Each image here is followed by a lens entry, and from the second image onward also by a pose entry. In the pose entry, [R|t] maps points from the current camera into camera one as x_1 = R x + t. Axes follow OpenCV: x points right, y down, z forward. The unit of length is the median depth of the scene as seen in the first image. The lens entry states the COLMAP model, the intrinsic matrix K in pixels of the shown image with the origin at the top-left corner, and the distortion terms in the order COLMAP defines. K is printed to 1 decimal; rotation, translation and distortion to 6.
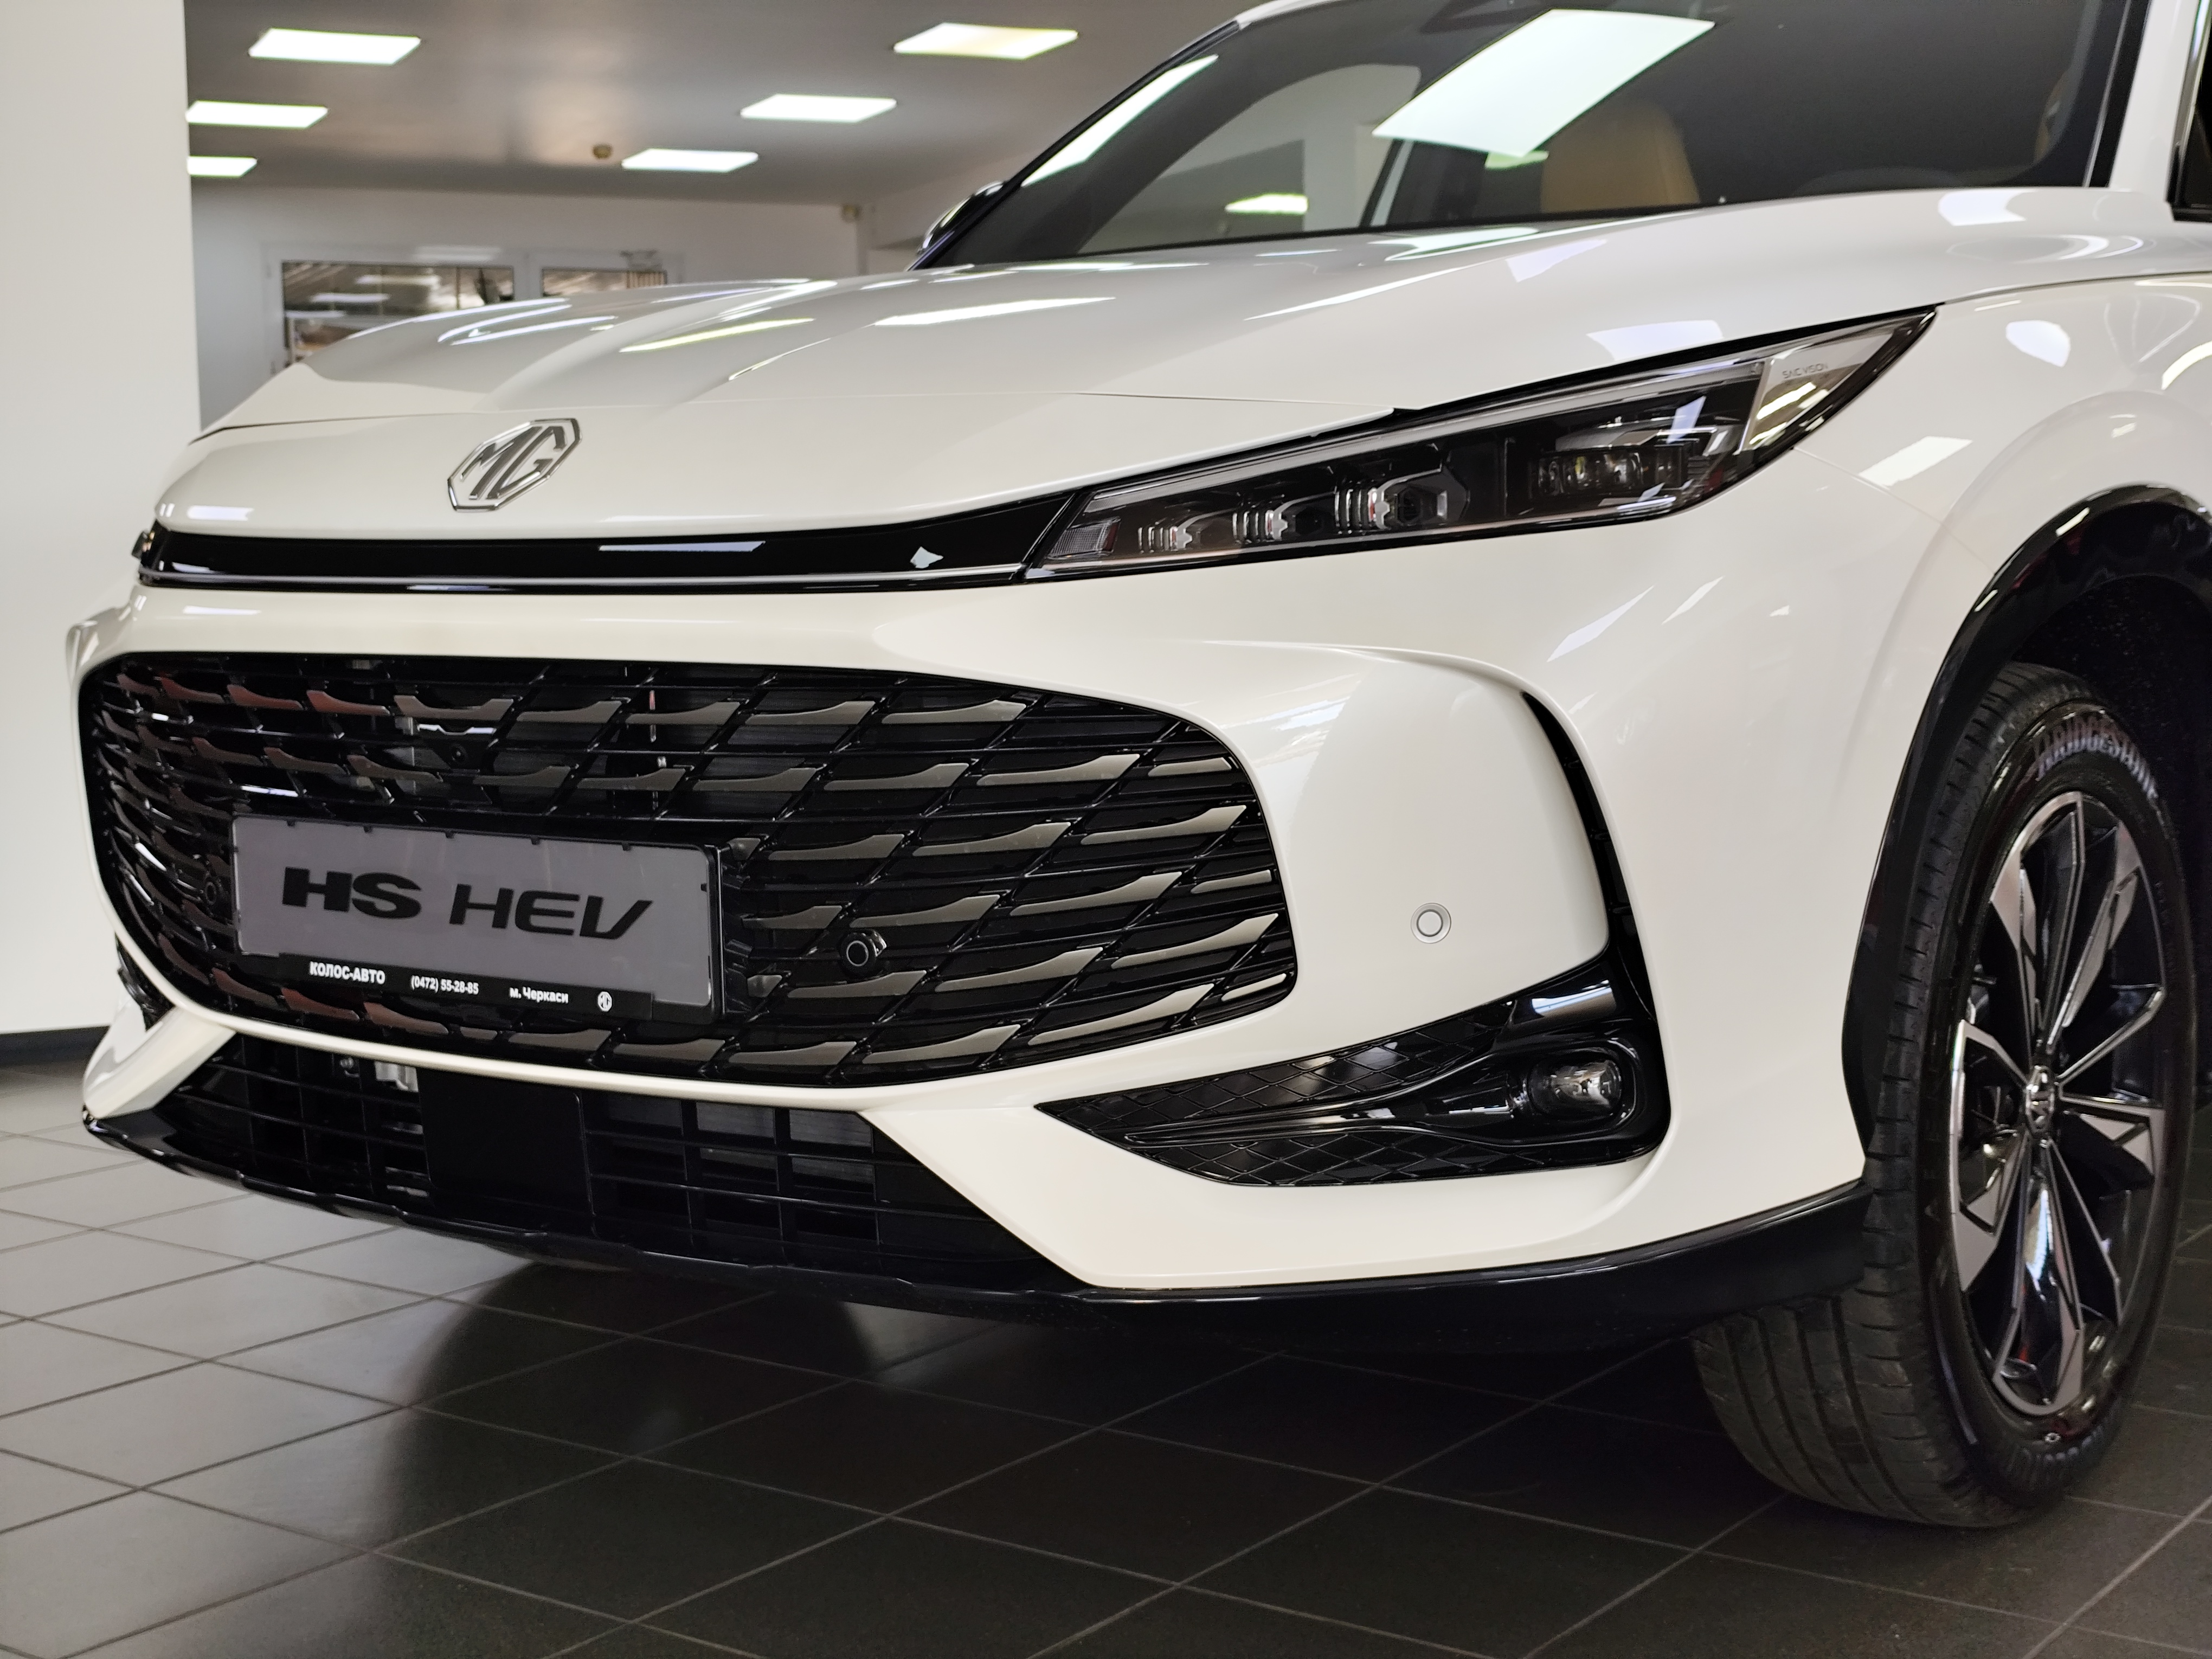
lens RADIAL K [[2992.2, 0, 1157.3], [0, 2992.2, 829.5], [0, 0, 1]] dist [0.144976, -0.518529]
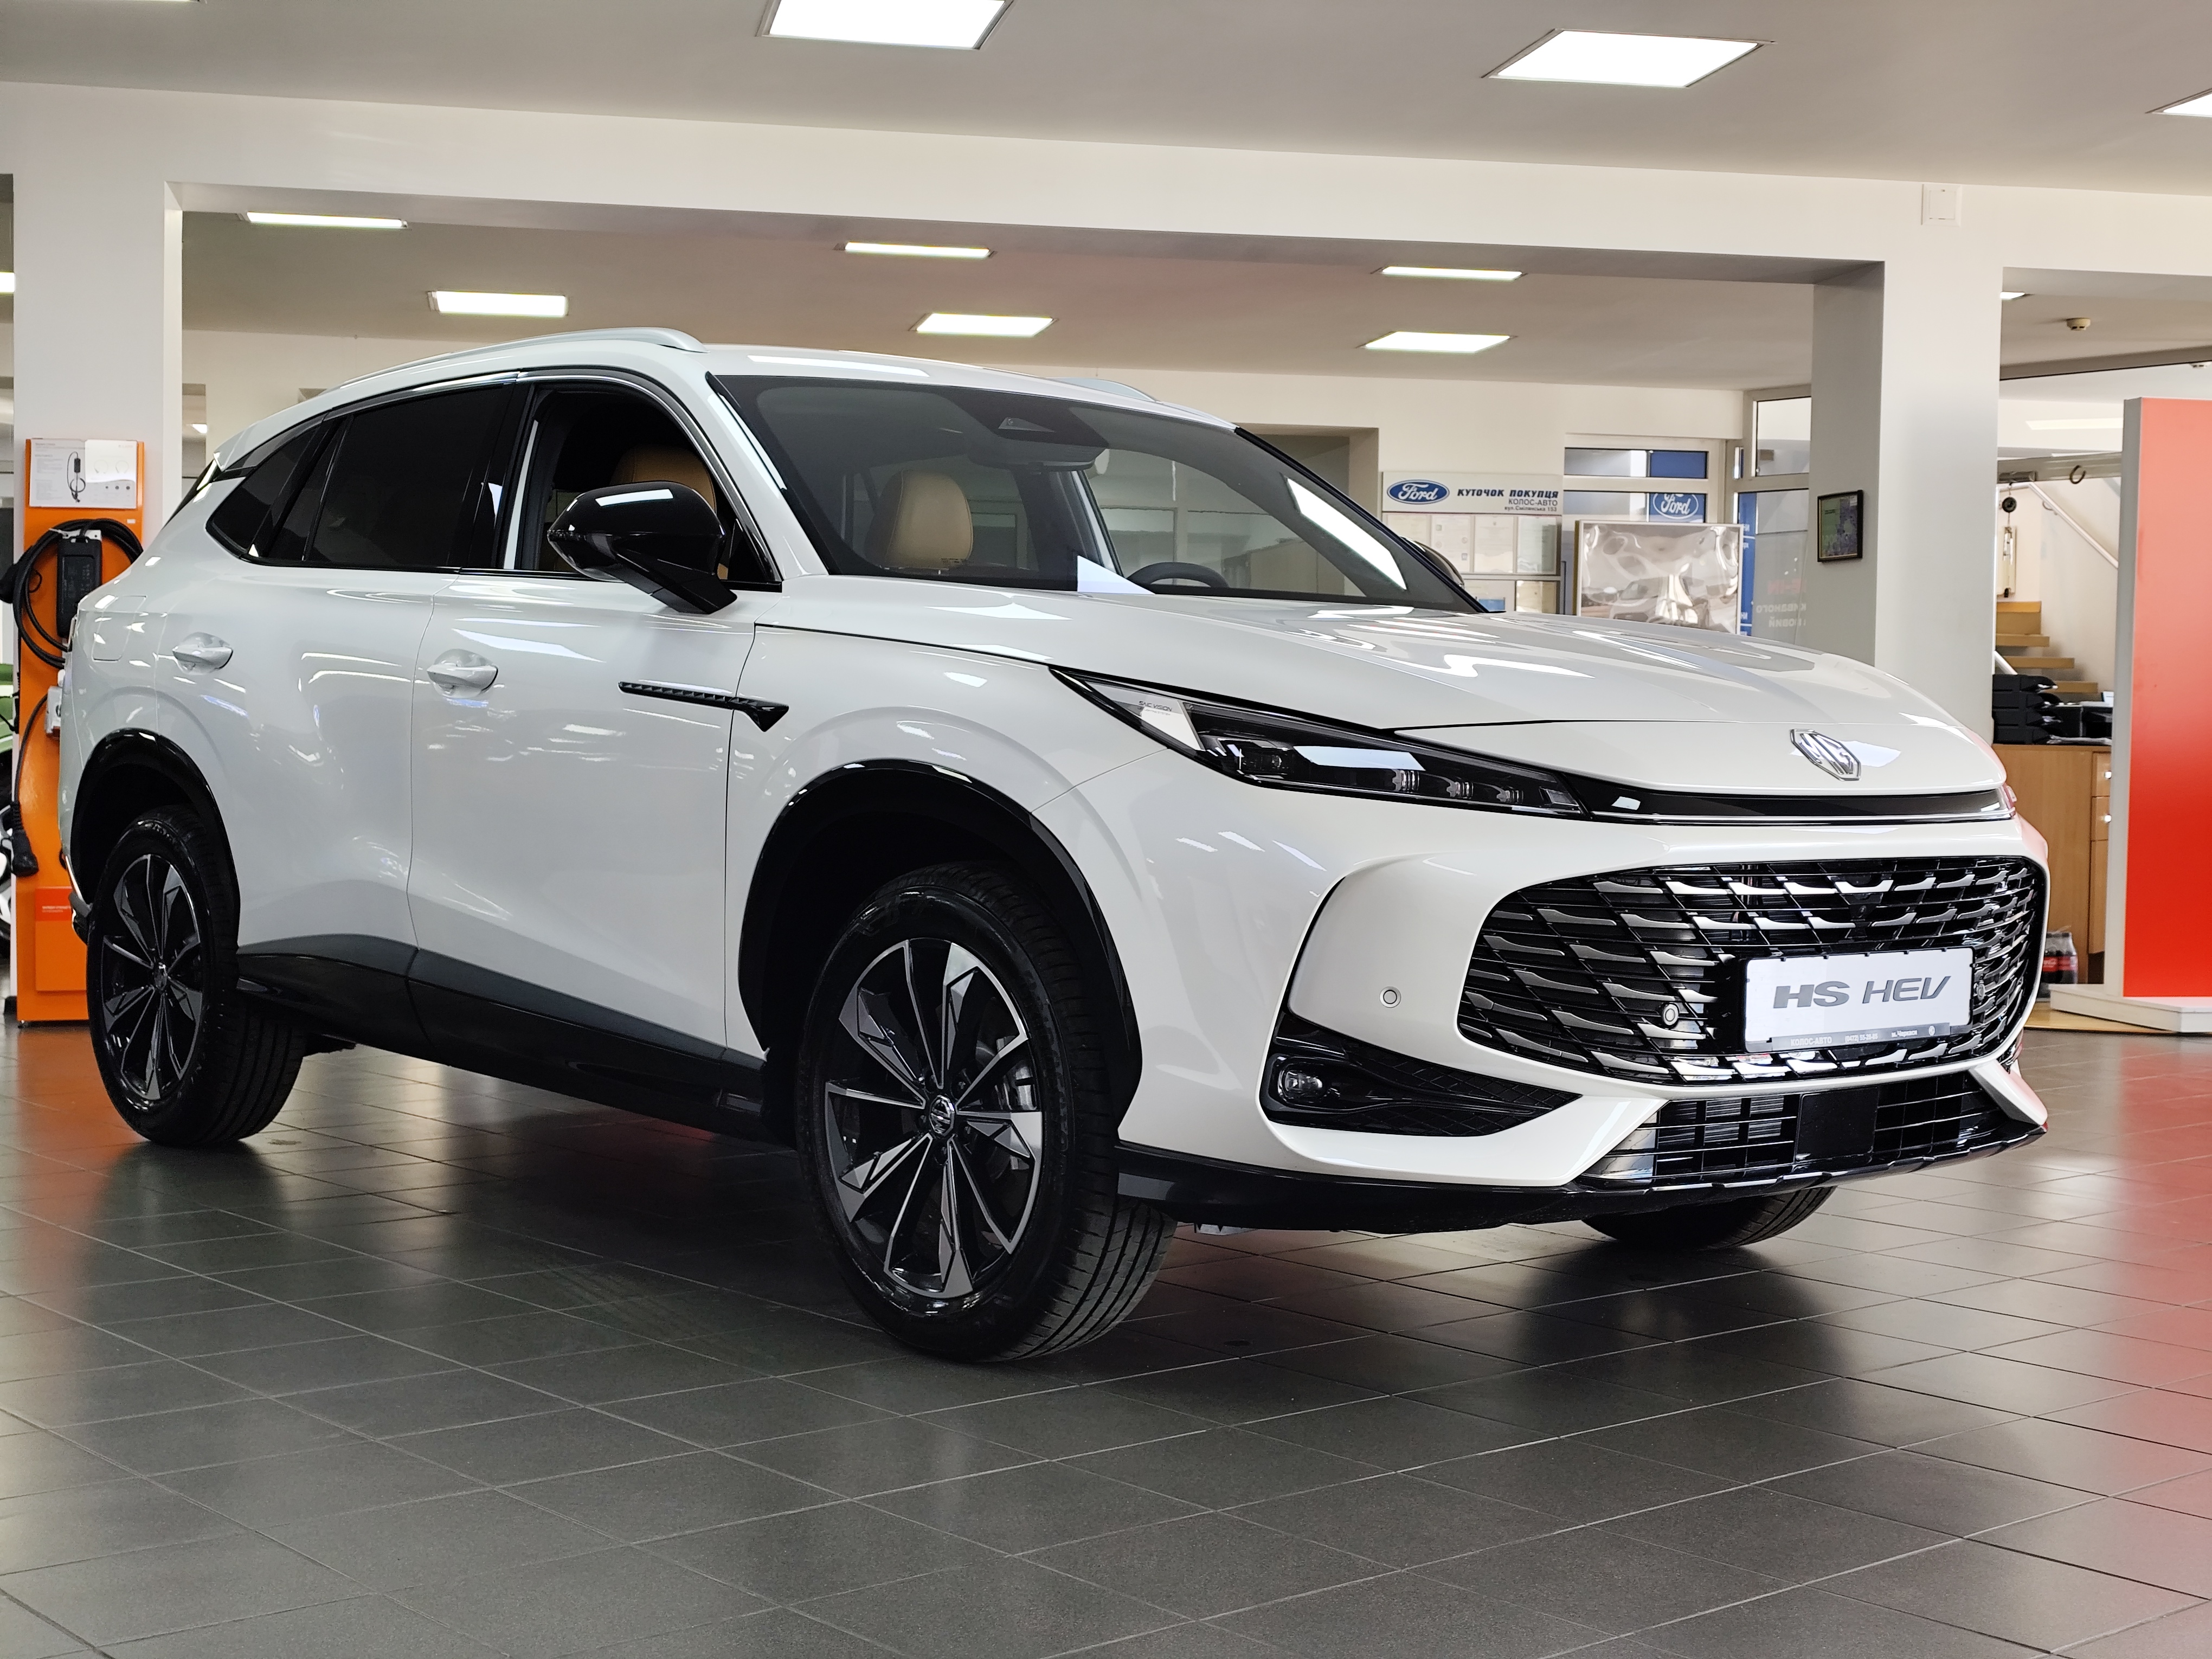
lens RADIAL K [[2992.2, 0, 1157.3], [0, 2992.2, 829.5], [0, 0, 1]] dist [0.144976, -0.518529]
pose [[0.232710, -0.014531, 0.972438, -2.180798], [0.078804, 0.996882, -0.003962, -0.104174], [-0.969348, 0.077554, 0.233129, 1.007120]]
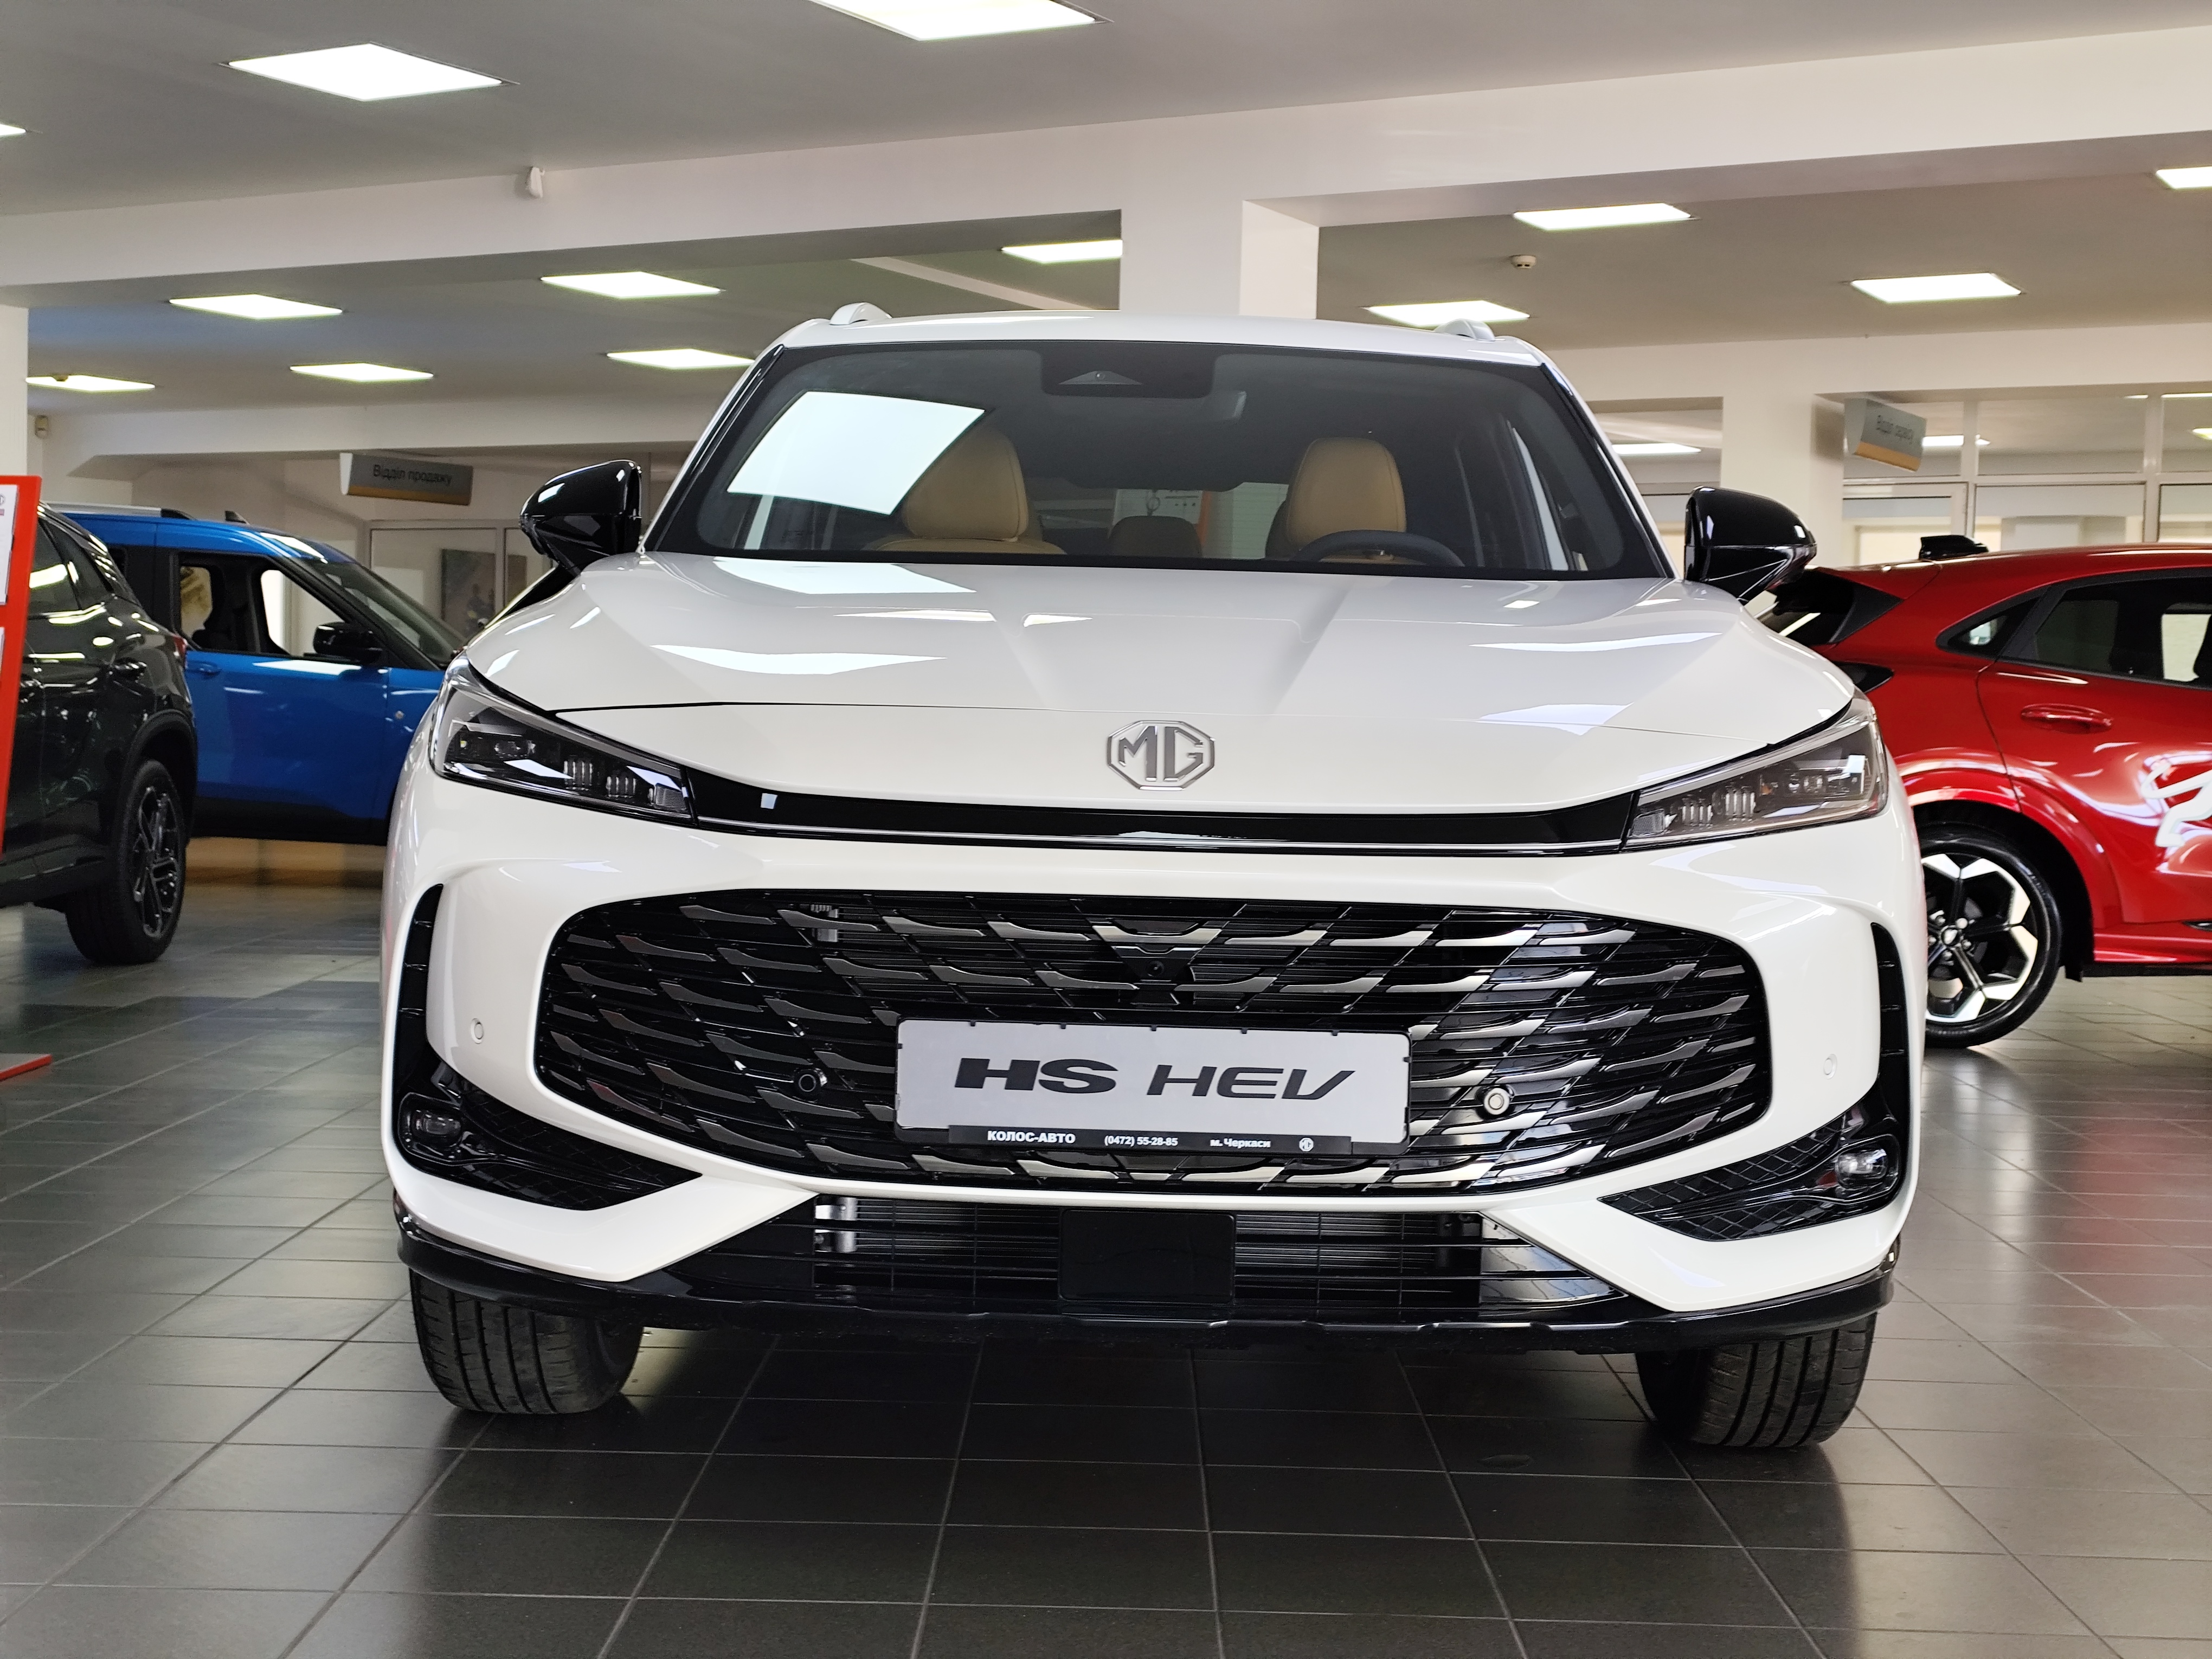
lens RADIAL K [[2980.1, 0, 1106.0], [0, 2980.1, 829.5], [0, 0, 1]] dist [0.140836, -0.511141]
pose [[0.815811, 0.010515, 0.578222, -1.049541], [0.021125, 0.998626, -0.047965, -0.024144], [-0.577932, 0.051345, 0.814468, -0.082945]]
